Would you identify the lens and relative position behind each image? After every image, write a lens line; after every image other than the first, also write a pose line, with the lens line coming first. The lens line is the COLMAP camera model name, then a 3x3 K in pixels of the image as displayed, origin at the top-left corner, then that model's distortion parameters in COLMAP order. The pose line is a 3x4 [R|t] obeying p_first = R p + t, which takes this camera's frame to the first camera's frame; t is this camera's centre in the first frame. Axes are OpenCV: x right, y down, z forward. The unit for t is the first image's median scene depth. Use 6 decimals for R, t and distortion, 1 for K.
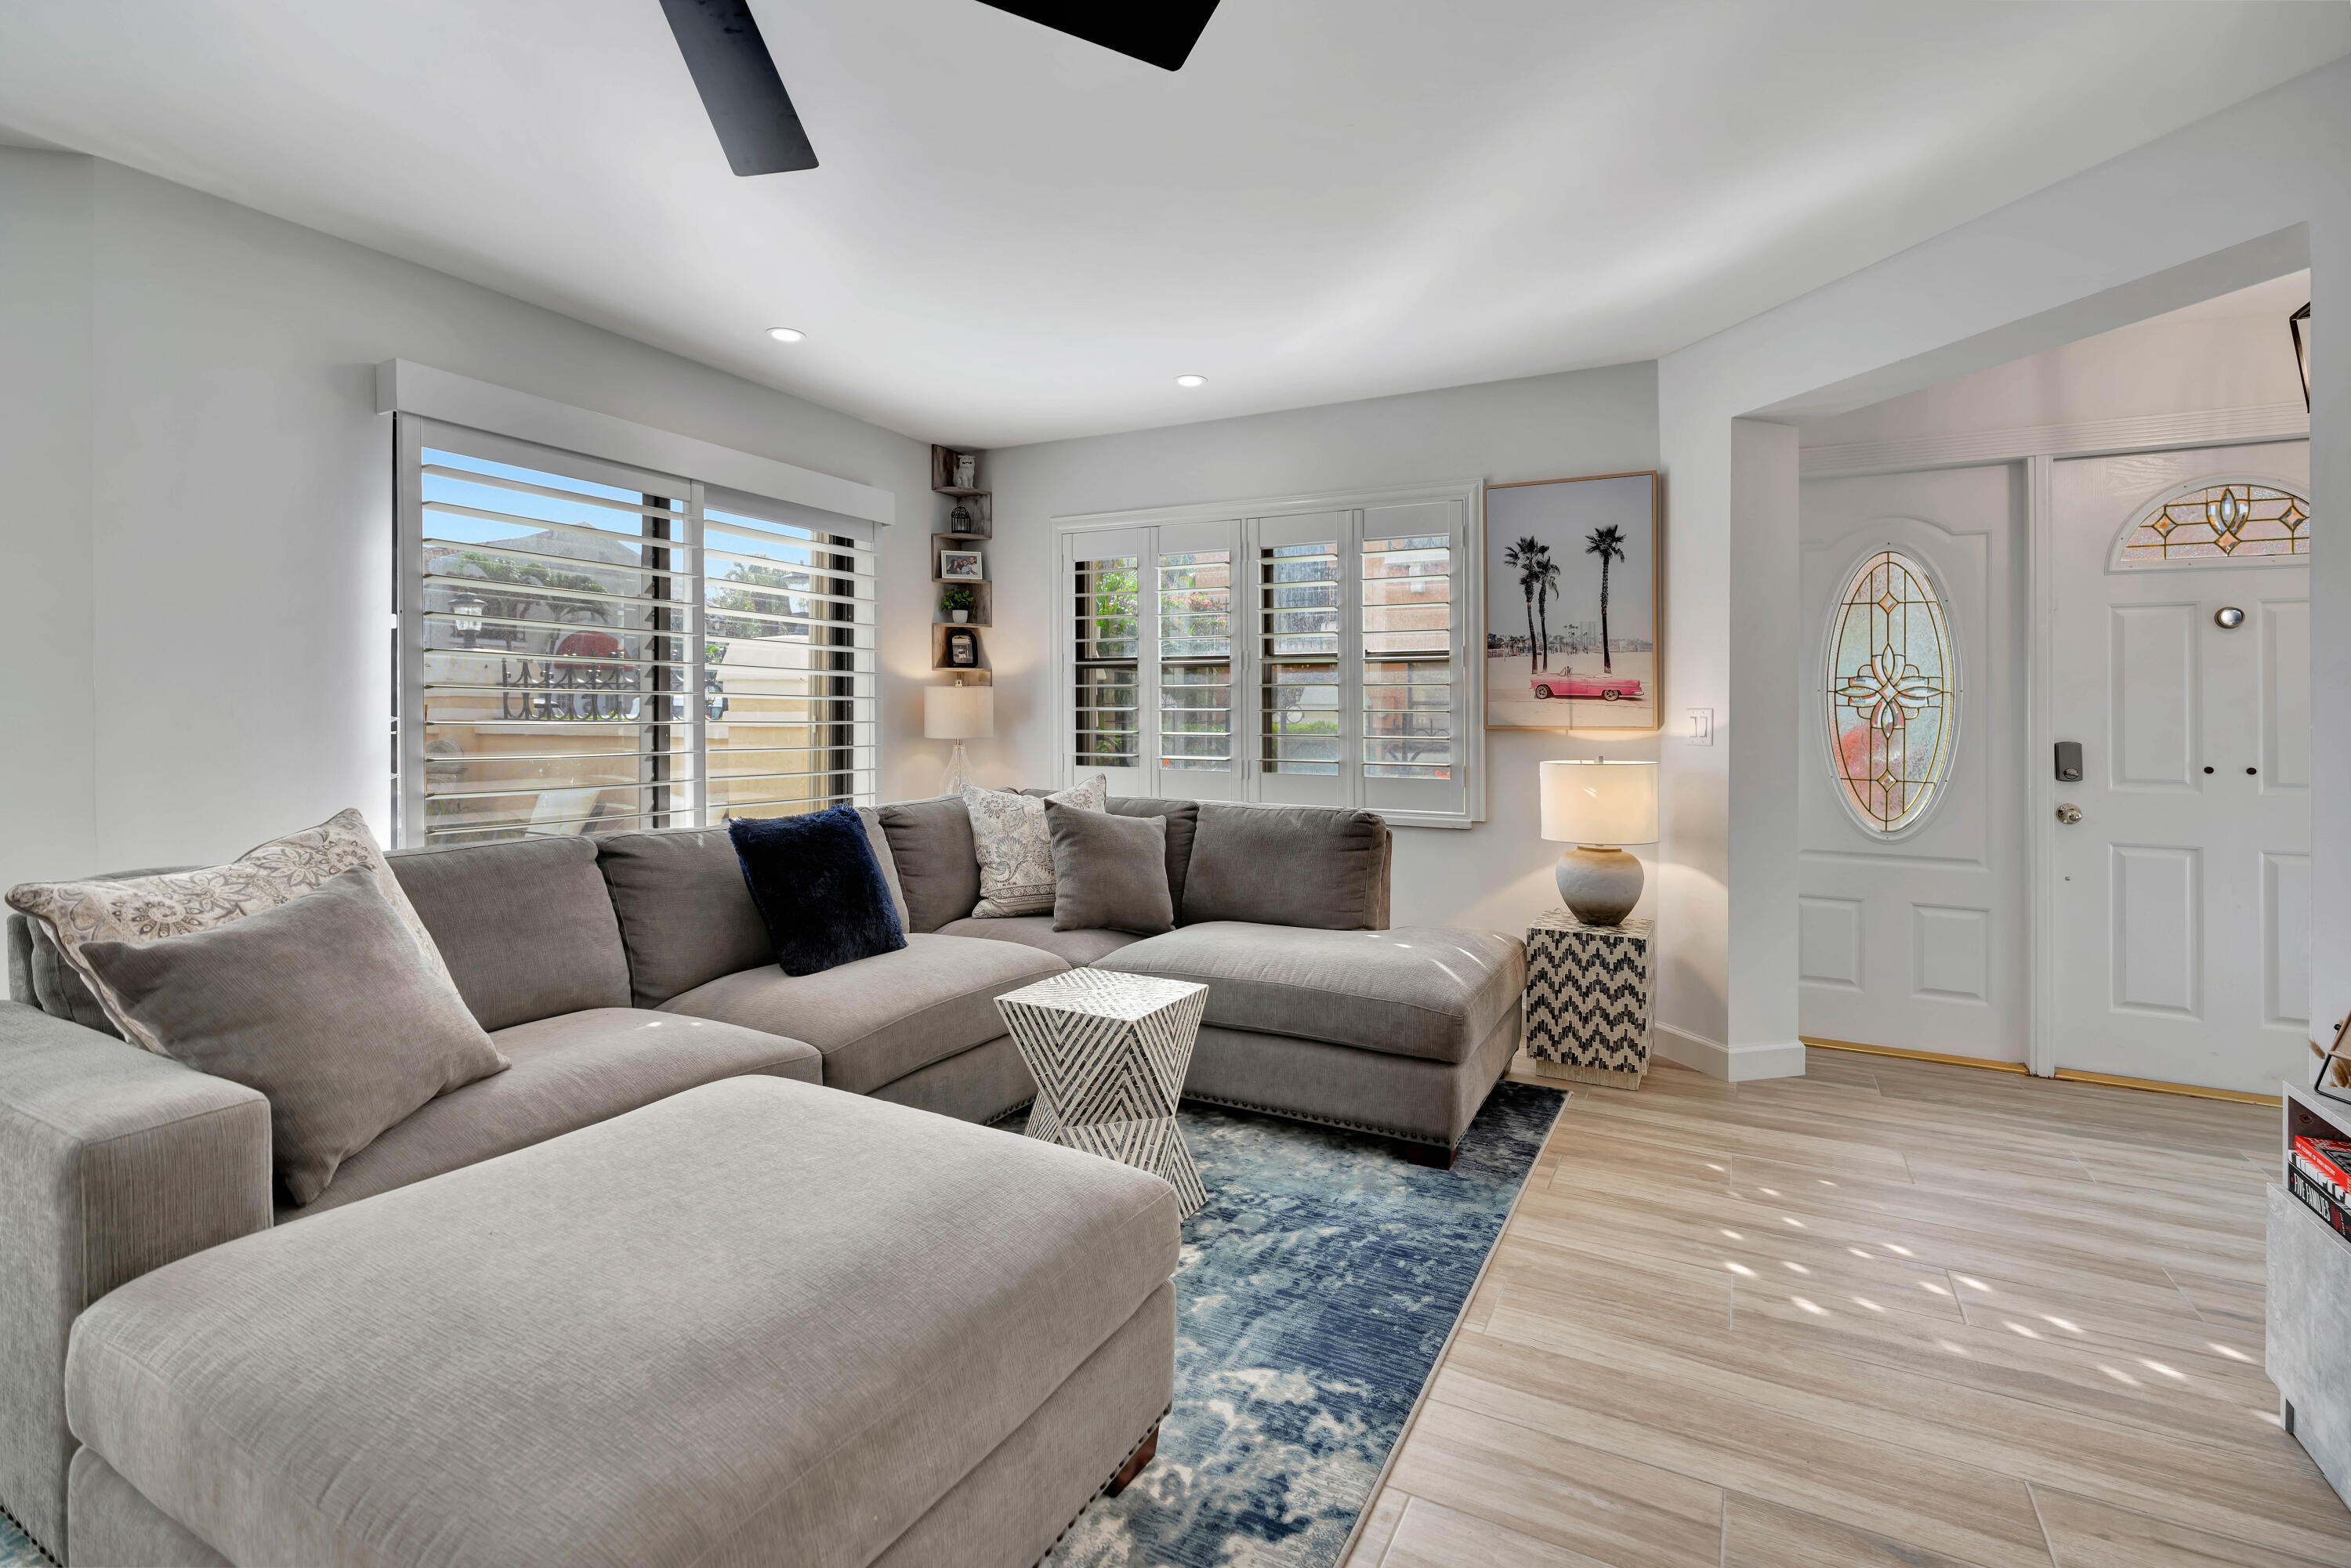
lens RADIAL K [[1077.2, 0, 1187.3], [0, 1077.2, 725.0], [0, 0, 1]] dist [0.000668, 0.001410]
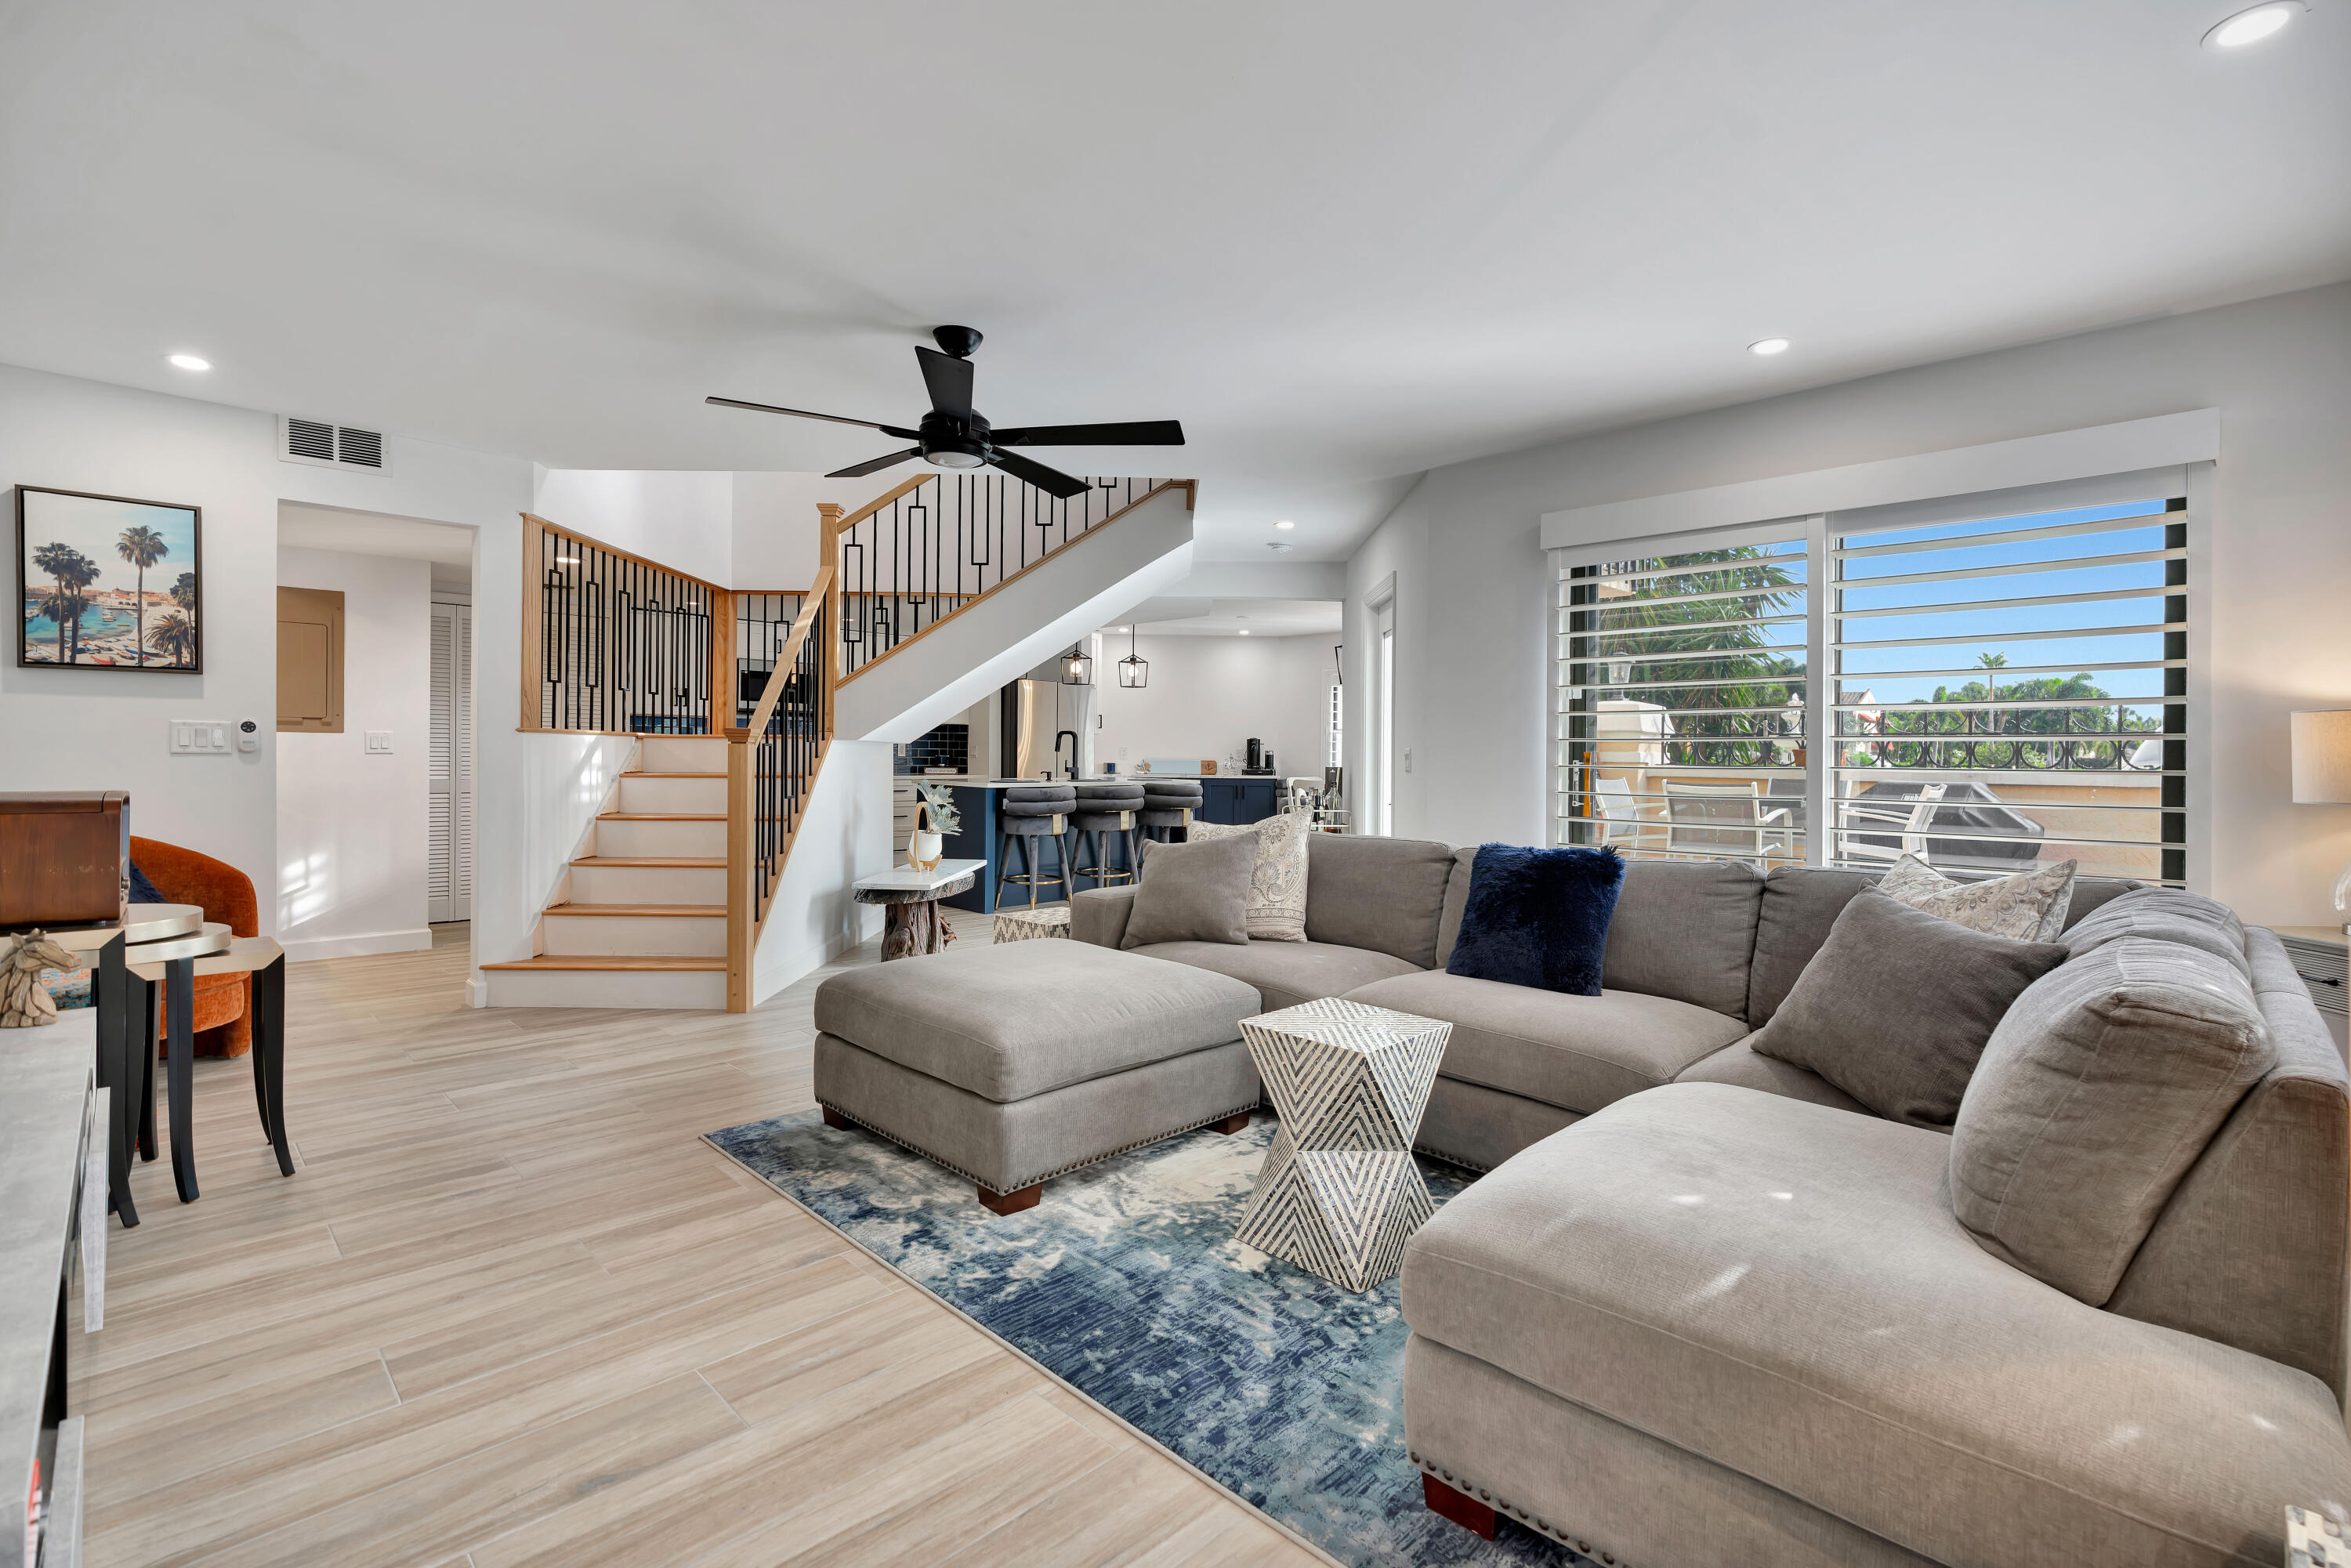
lens RADIAL K [[1069.5, 0, 1183.7], [0, 1069.5, 748.9], [0, 0, 1]] dist [-0.000667, 0.000037]
pose [[-0.296526, -0.018830, -0.954839, 0.670653], [-0.016727, 0.999755, -0.014521, 0.003173], [0.954878, 0.011666, -0.296768, 0.816440]]
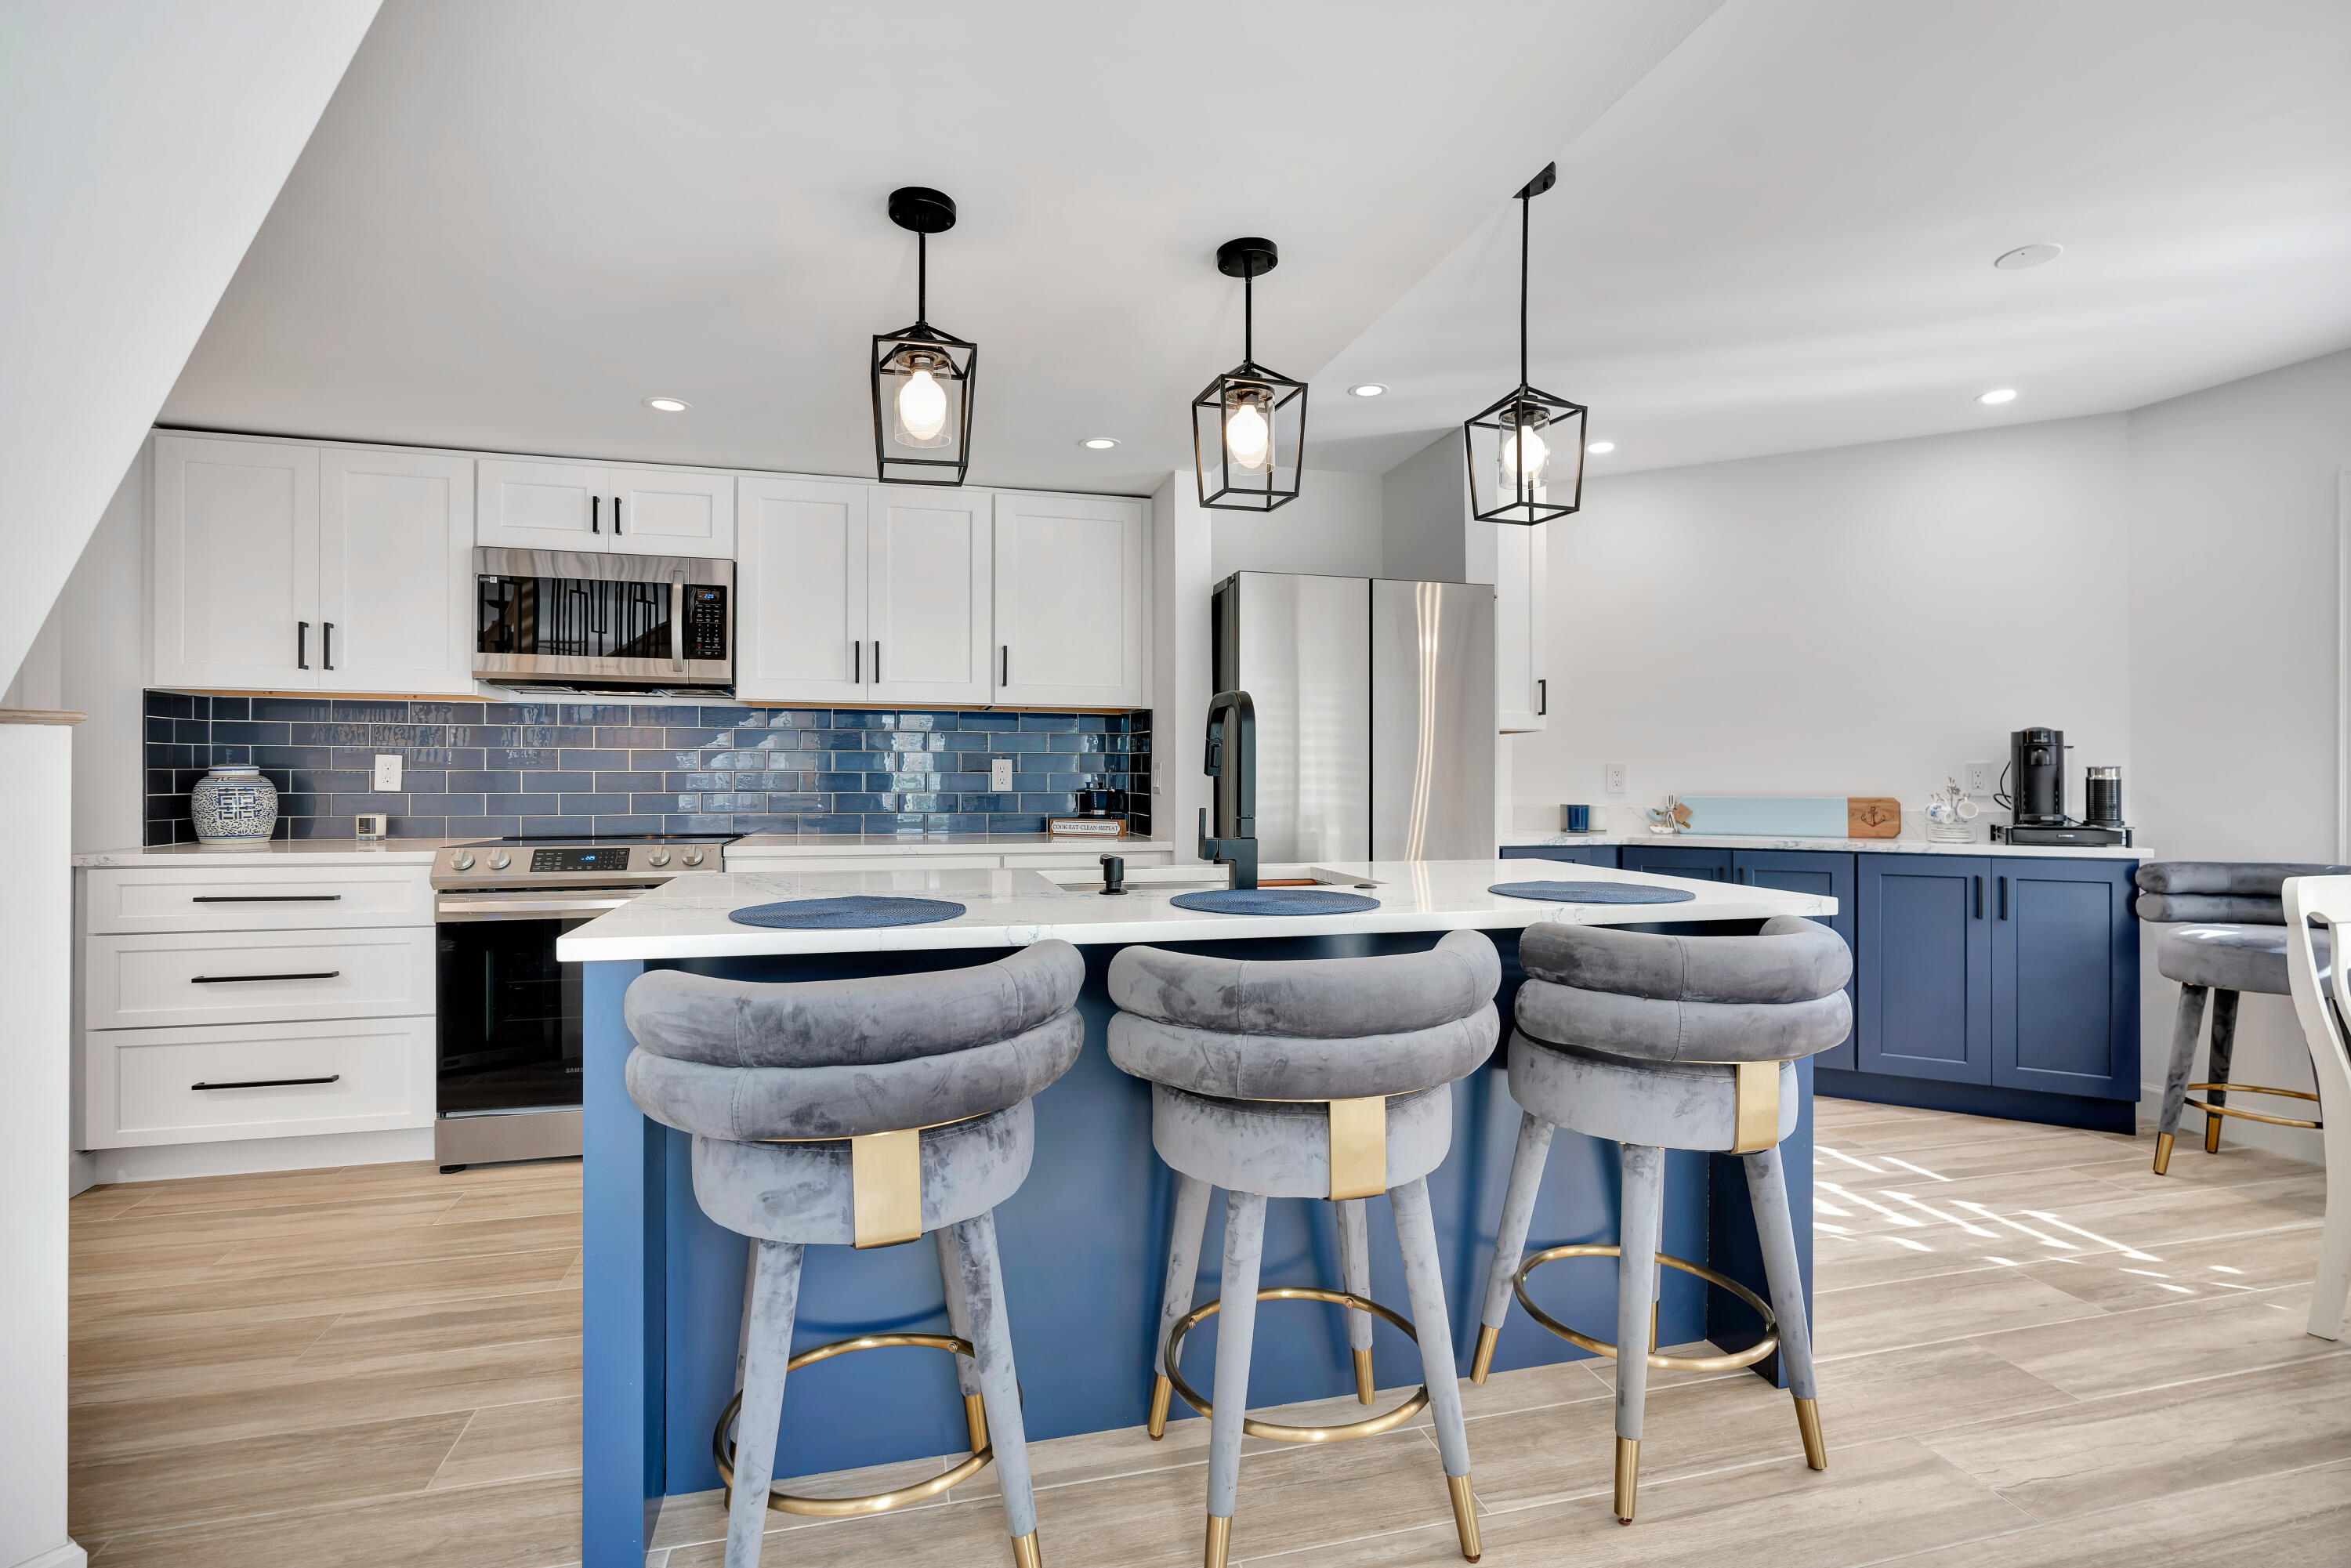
lens RADIAL K [[1107.0, 0, 1182.8], [0, 1107.0, 773.9], [0, 0, 1]] dist [-0.005837, 0.002033]
pose [[-0.737361, -0.015958, -0.675310, -1.143580], [-0.012548, 0.999872, -0.009928, -0.015127], [0.675382, 0.001153, -0.737467, 0.289459]]
